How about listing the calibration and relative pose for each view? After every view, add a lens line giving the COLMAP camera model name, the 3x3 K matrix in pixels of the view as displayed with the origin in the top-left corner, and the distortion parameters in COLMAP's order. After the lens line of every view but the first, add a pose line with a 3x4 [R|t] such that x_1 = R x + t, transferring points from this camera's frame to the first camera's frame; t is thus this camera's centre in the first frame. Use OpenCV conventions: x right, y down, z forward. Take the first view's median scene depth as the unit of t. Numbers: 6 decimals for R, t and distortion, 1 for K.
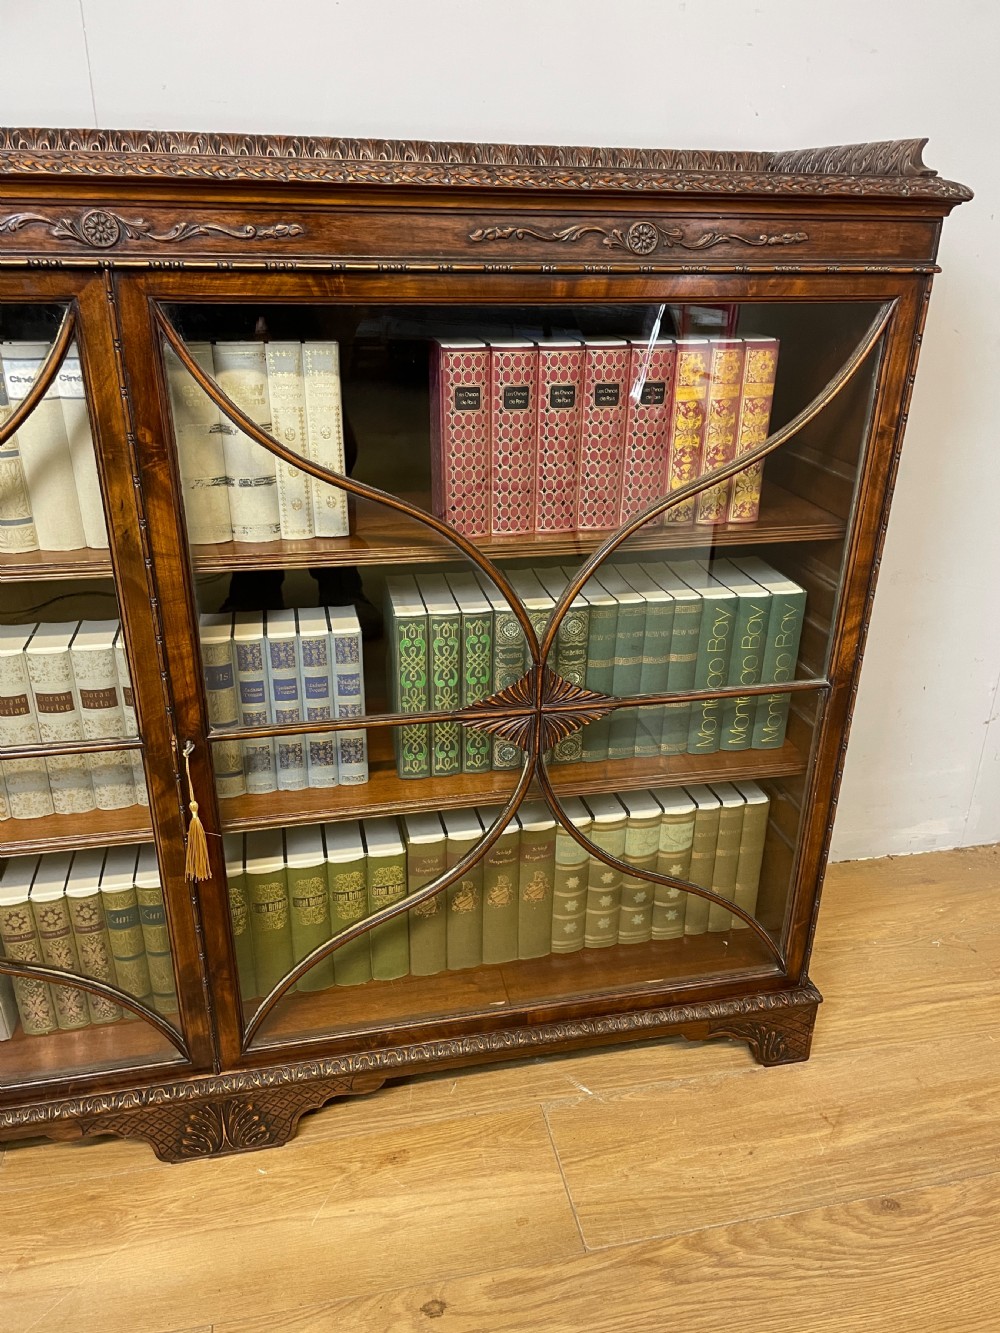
lens RADIAL K [[1002.3, 0, 509.0], [0, 1002.3, 677.0], [0, 0, 1]] dist [0.101721, -0.130371]
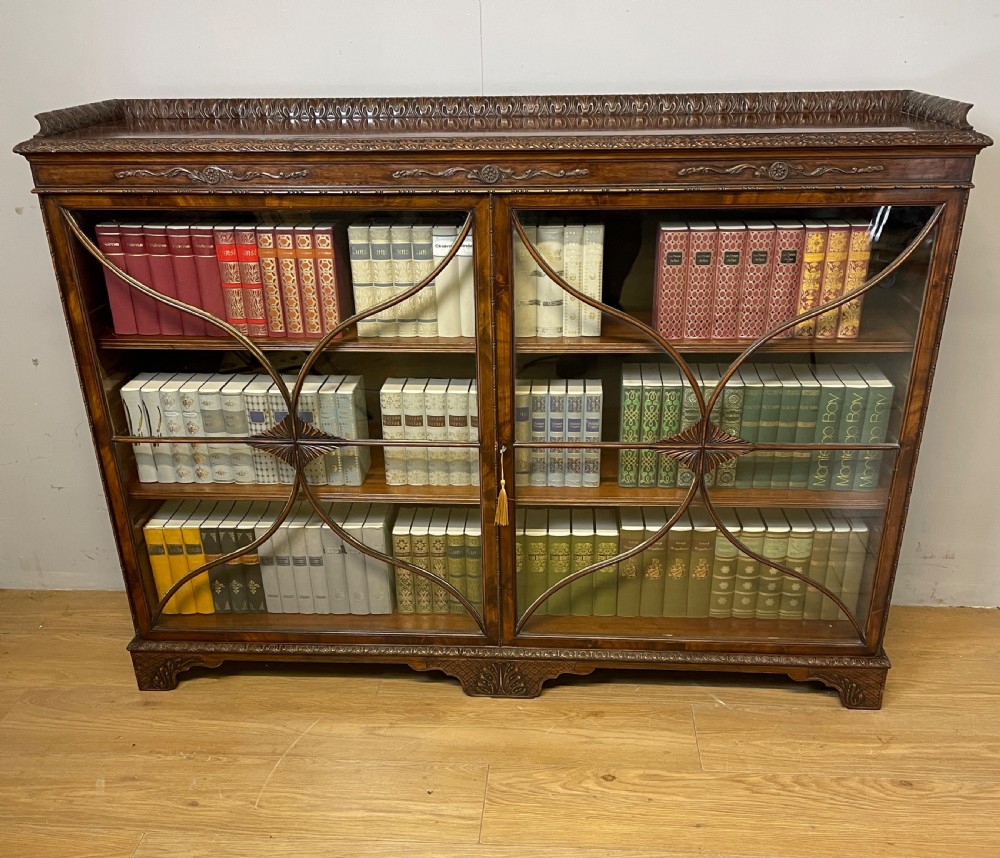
lens RADIAL K [[1001.3, 0, 509.3], [0, 1001.3, 546.2], [0, 0, 1]] dist [0.108688, -0.146415]
pose [[0.960825, 0.100459, -0.258308, 0.167545], [-0.087748, 0.994316, 0.060305, 0.123709], [0.262898, -0.035276, 0.964179, -0.698220]]
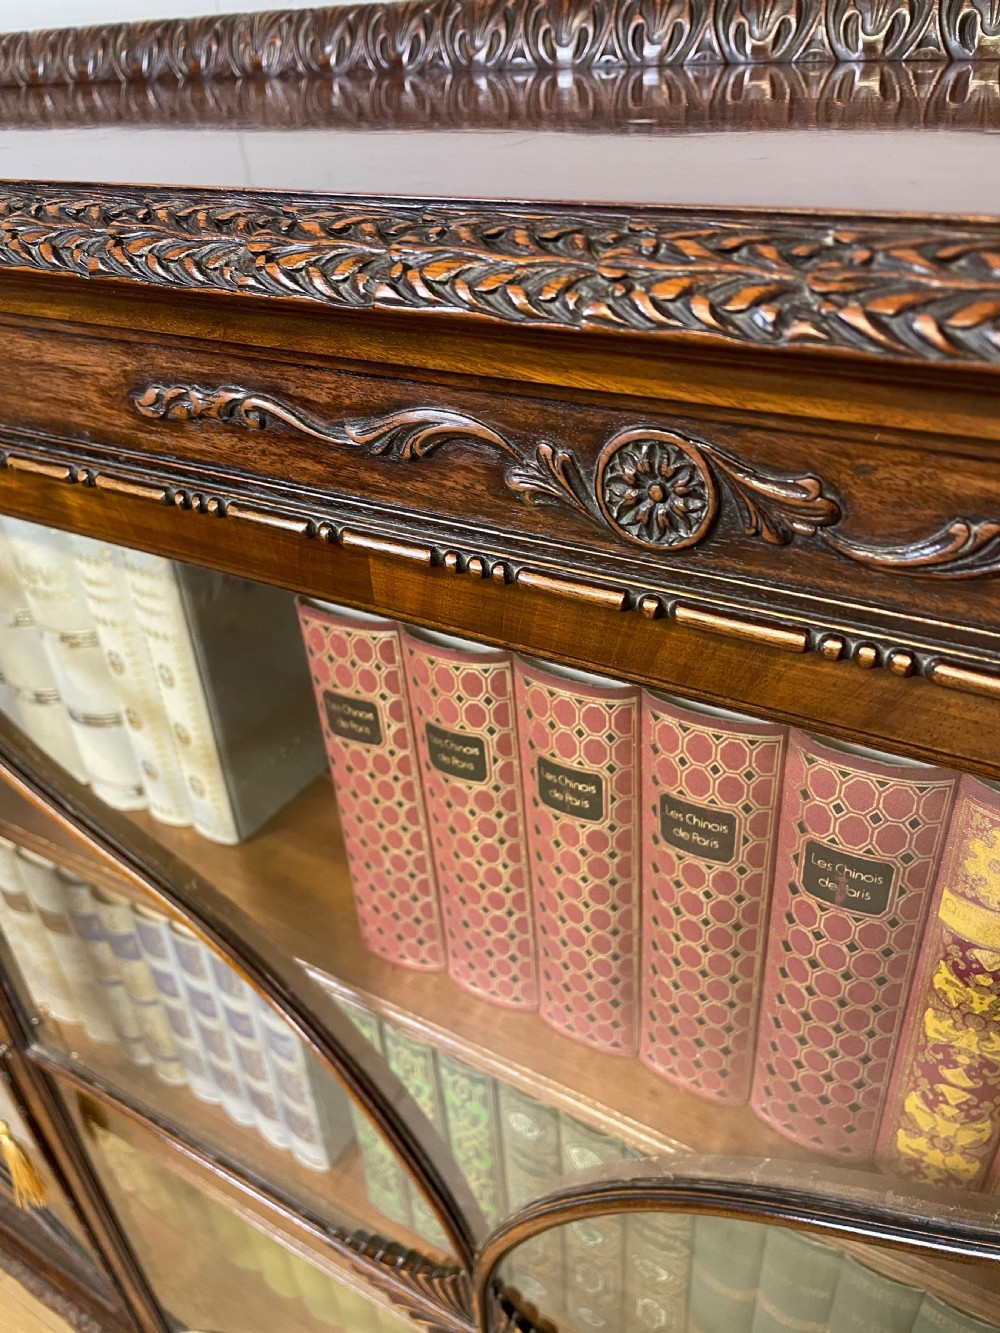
lens RADIAL K [[1012.7, 0, 500.0], [0, 1012.7, 666.5], [0, 0, 1]] dist [0.084322, -0.084040]
pose [[0.728415, 0.322251, -0.604621, 0.216566], [-0.222459, 0.945911, 0.236146, -0.363495], [0.648015, -0.037509, 0.760703, 0.655148]]
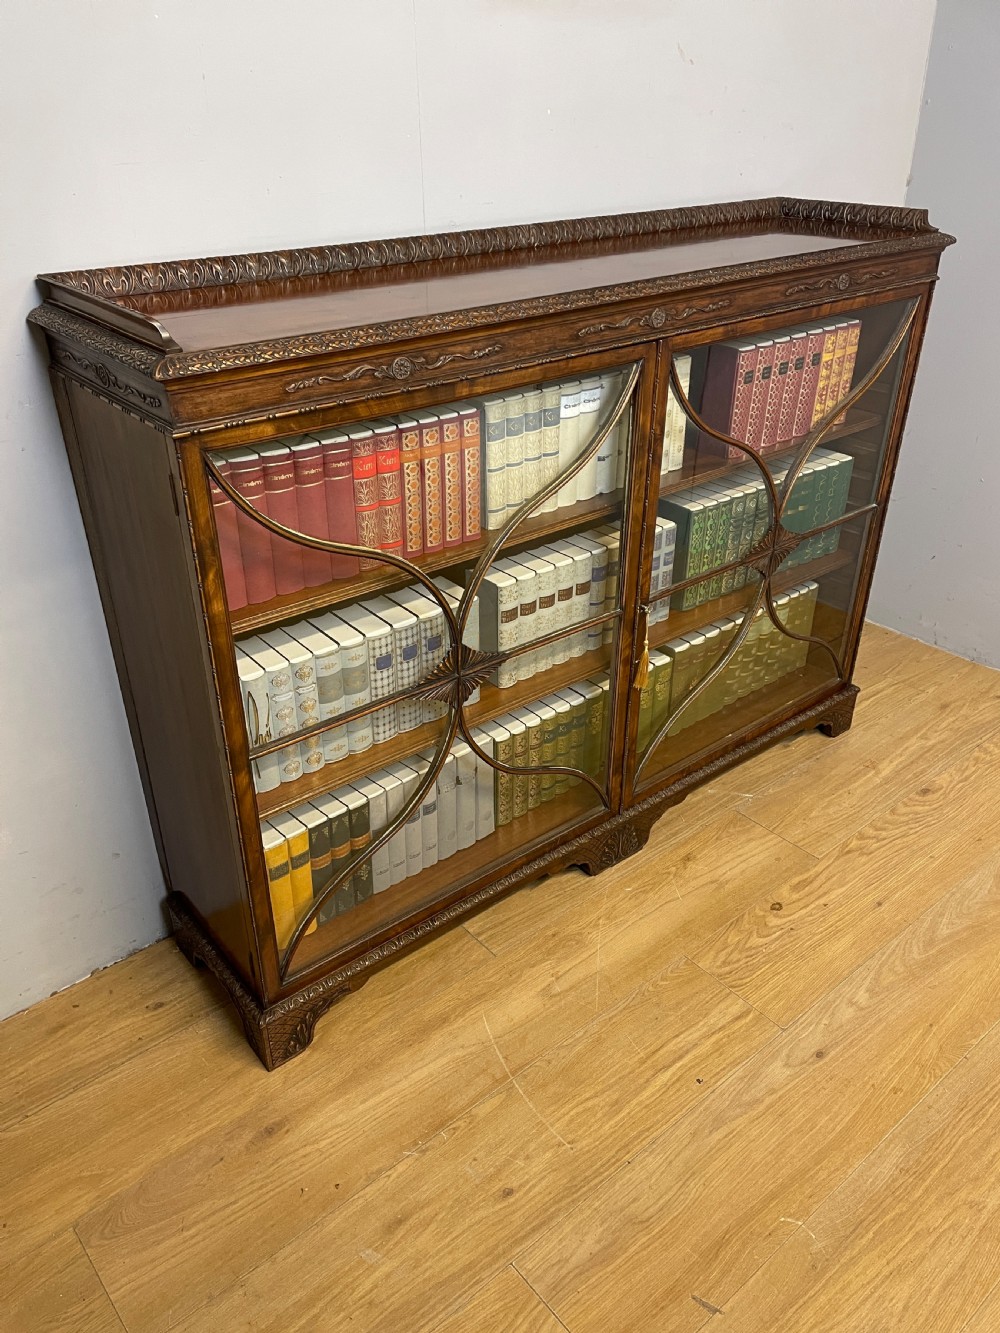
lens RADIAL K [[1012.7, 0, 500.0], [0, 1012.7, 666.5], [0, 0, 1]] dist [0.084322, -0.084040]
pose [[0.892009, -0.238938, 0.383704, -1.113338], [0.202193, 0.970126, 0.134066, -0.101165], [-0.404274, -0.042006, 0.913673, -0.433831]]
